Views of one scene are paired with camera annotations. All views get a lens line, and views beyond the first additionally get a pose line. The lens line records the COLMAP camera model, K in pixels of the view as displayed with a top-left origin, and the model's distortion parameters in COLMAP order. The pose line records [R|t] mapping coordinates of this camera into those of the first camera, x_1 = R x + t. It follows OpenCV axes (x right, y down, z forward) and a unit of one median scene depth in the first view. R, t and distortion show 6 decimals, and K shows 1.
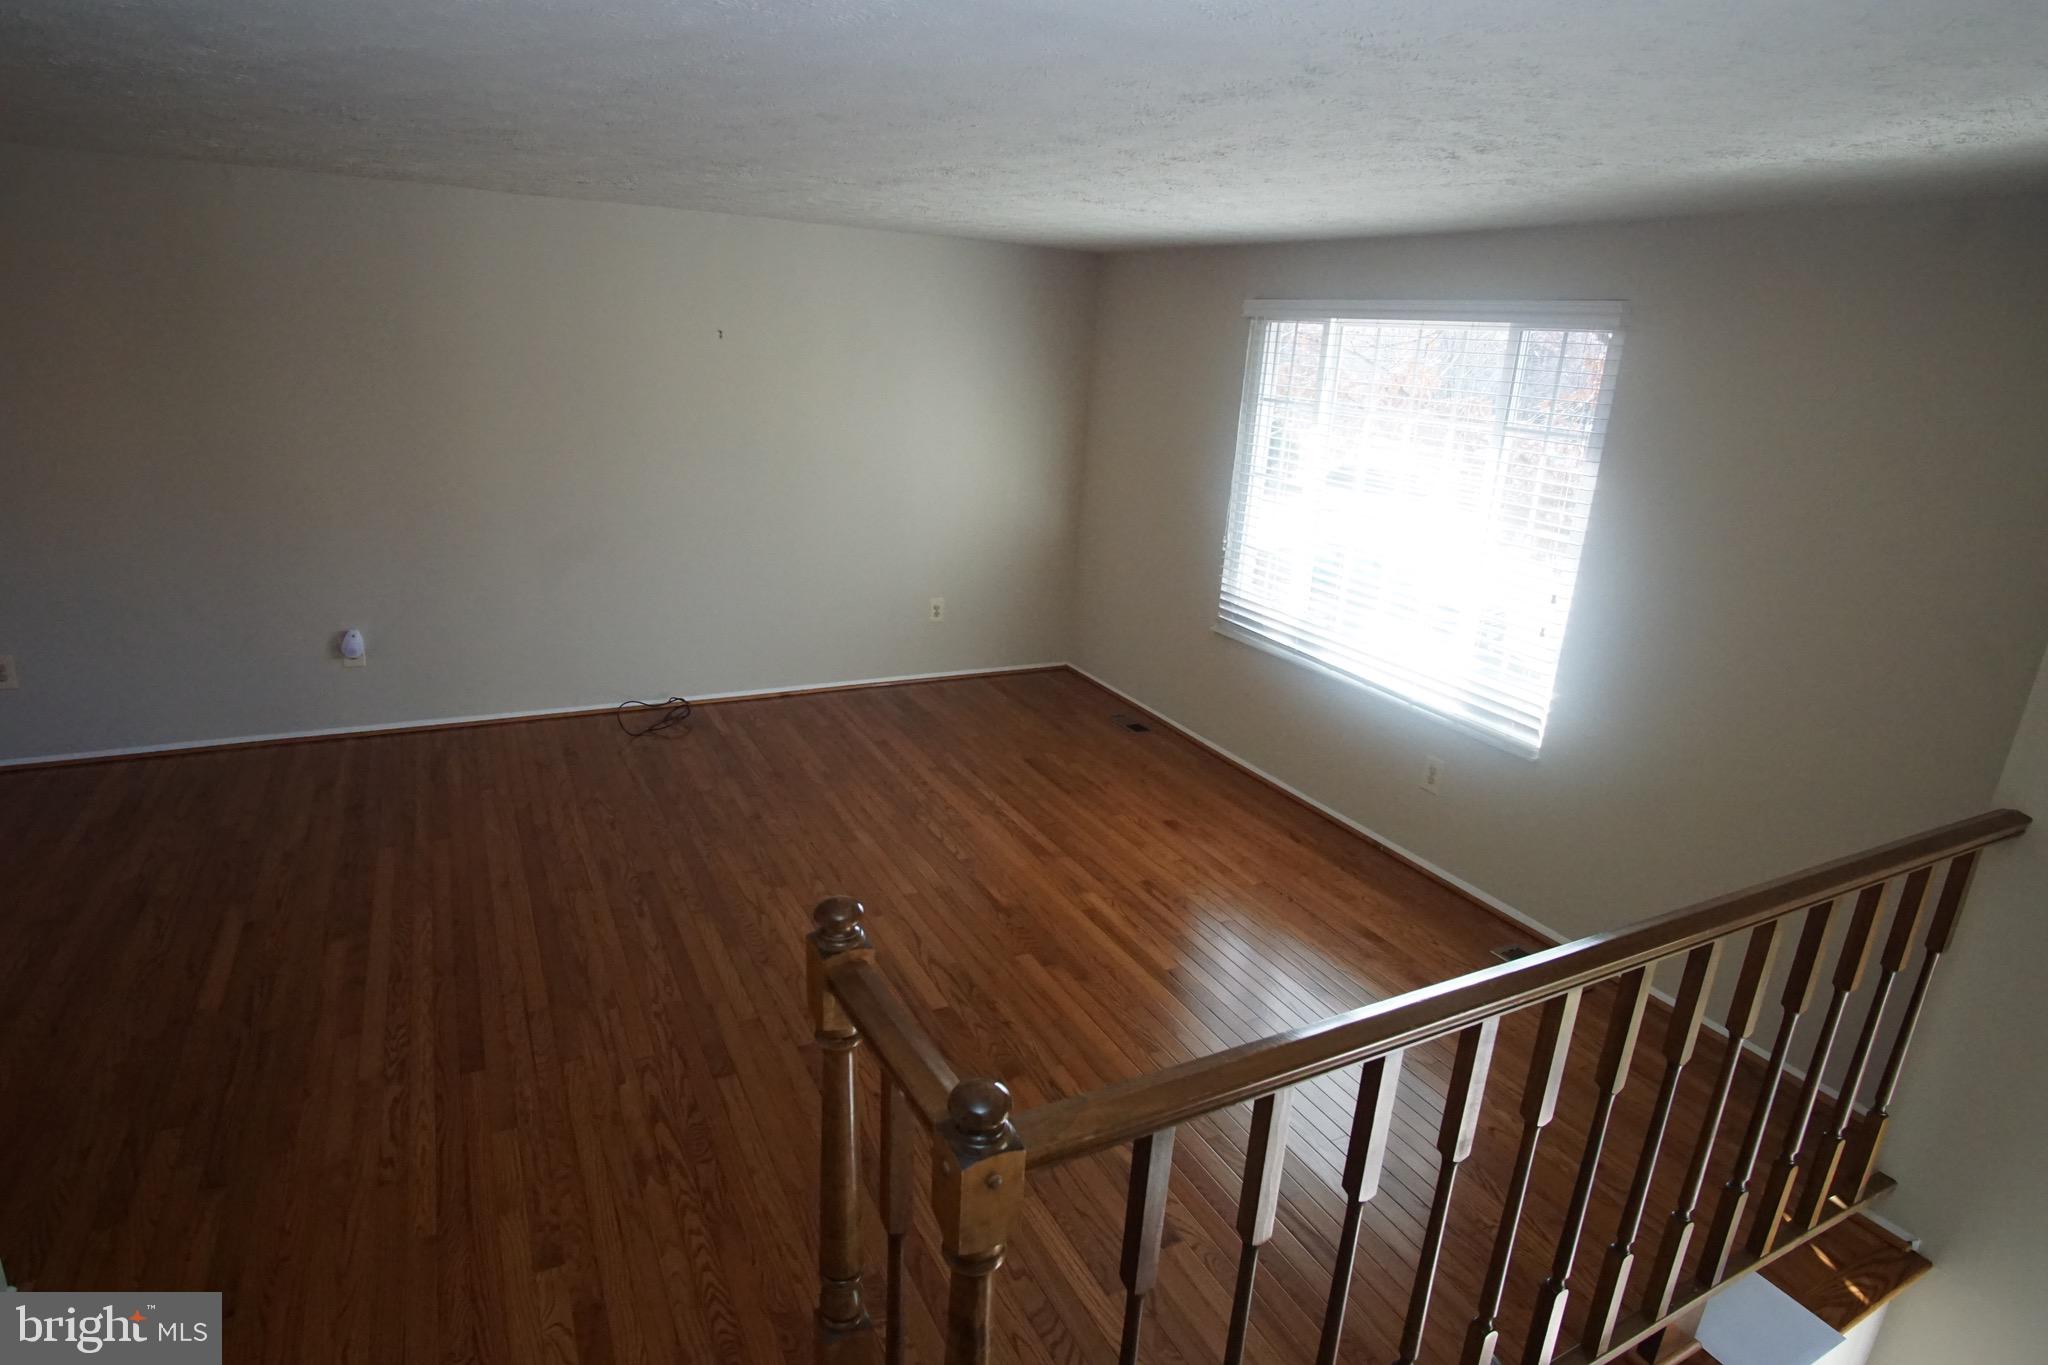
lens RADIAL K [[1095.8, 0, 1027.8], [0, 1095.8, 669.9], [0, 0, 1]] dist [-0.001671, 0.000898]
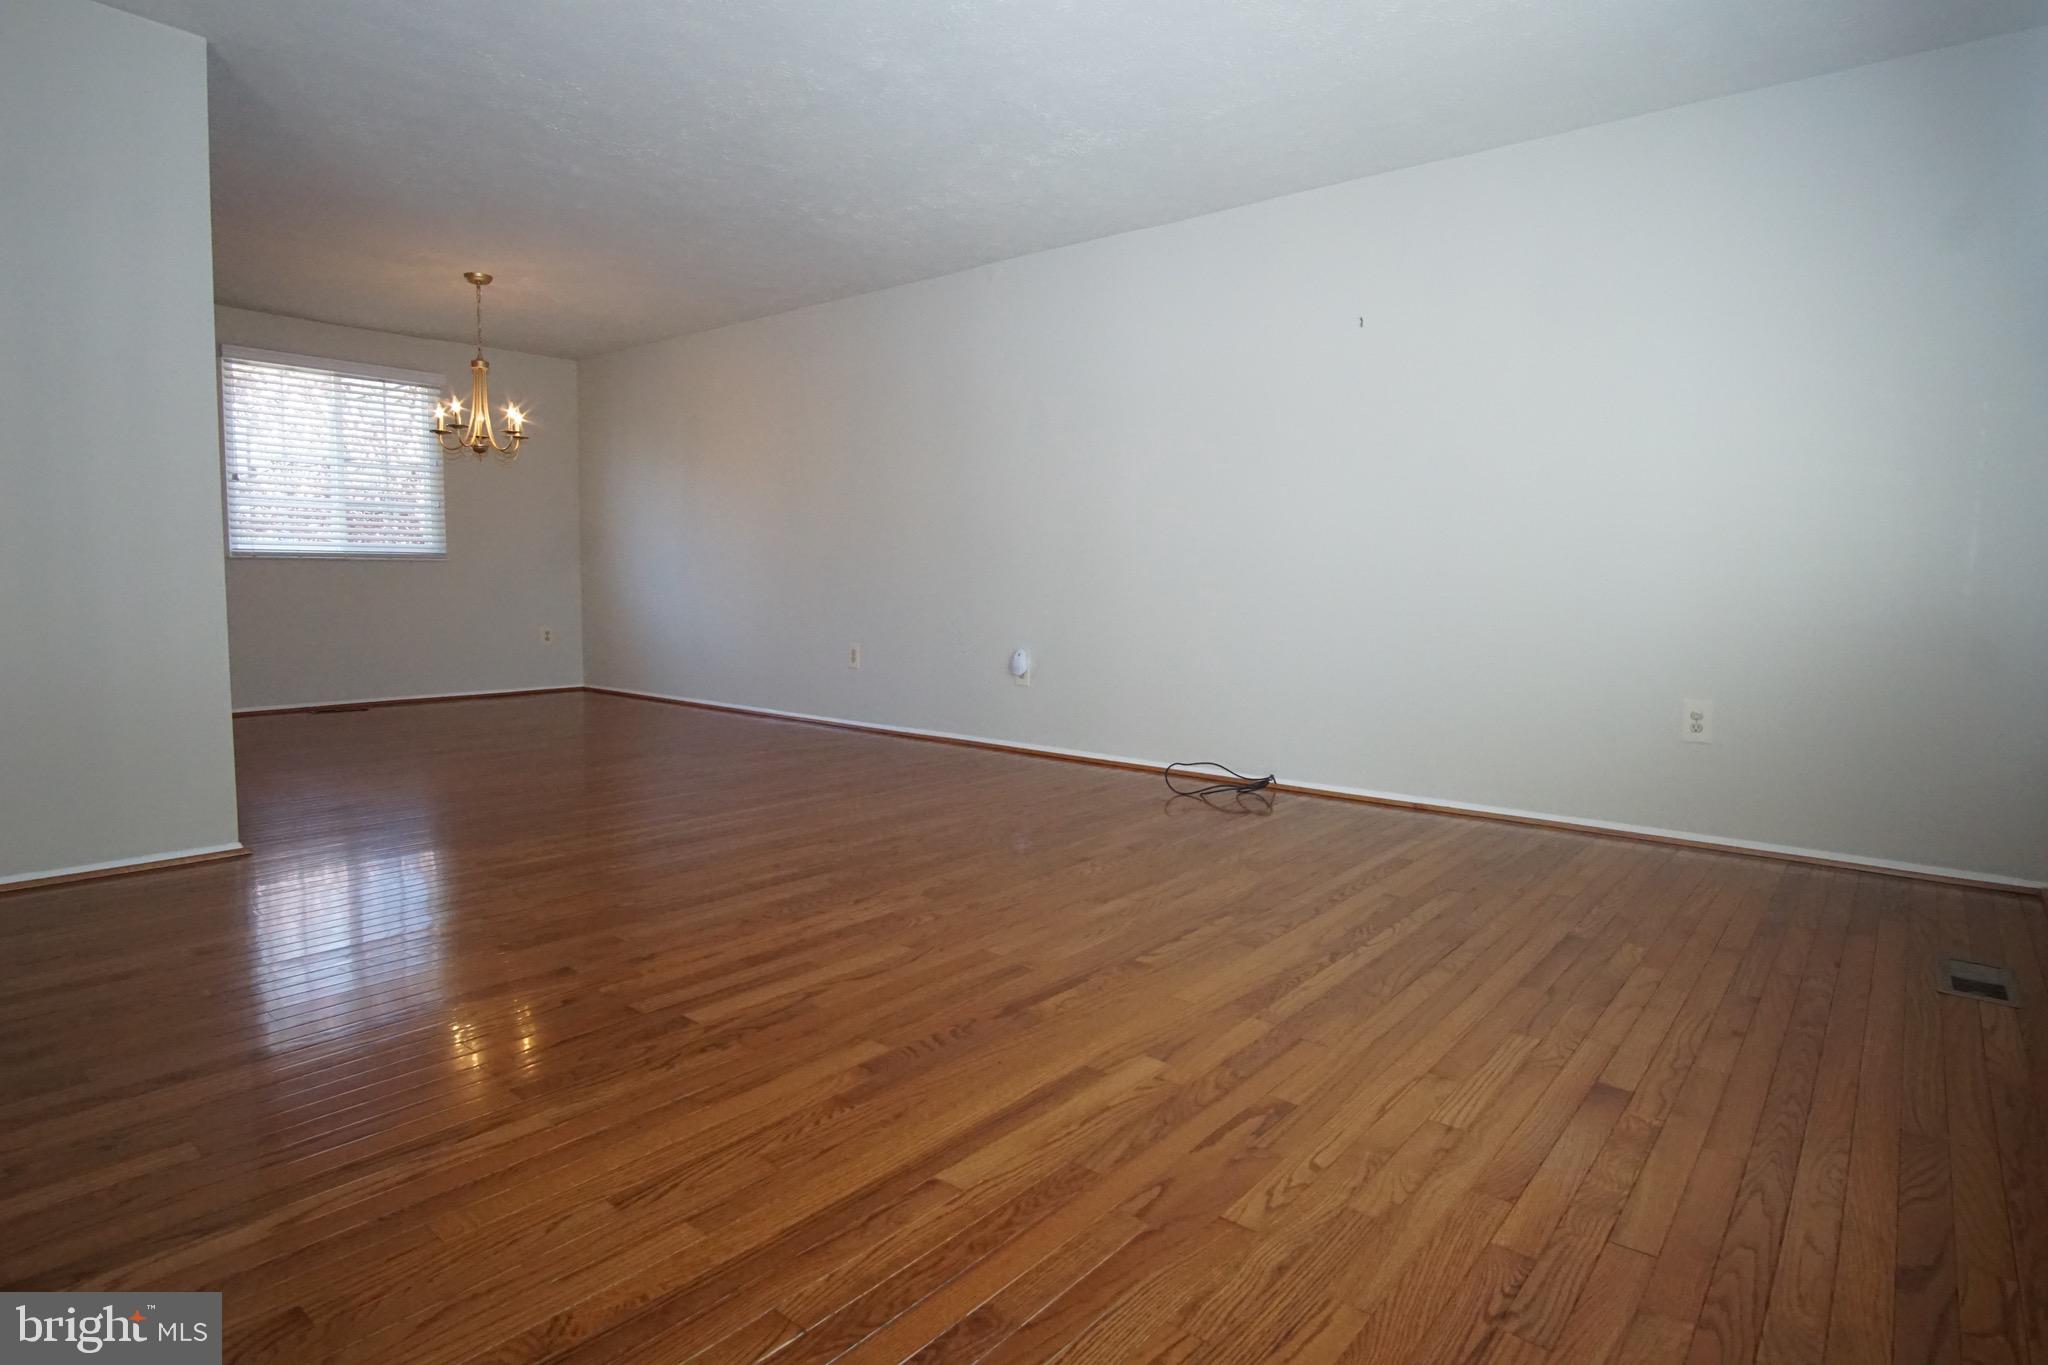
lens RADIAL K [[1095.8, 0, 1027.8], [0, 1095.8, 669.9], [0, 0, 1]] dist [-0.001671, 0.000898]
pose [[0.382369, 0.017544, -0.923843, 0.418074], [-0.253924, 0.963321, -0.086802, 0.078758], [0.888435, 0.267777, 0.372799, 0.614119]]
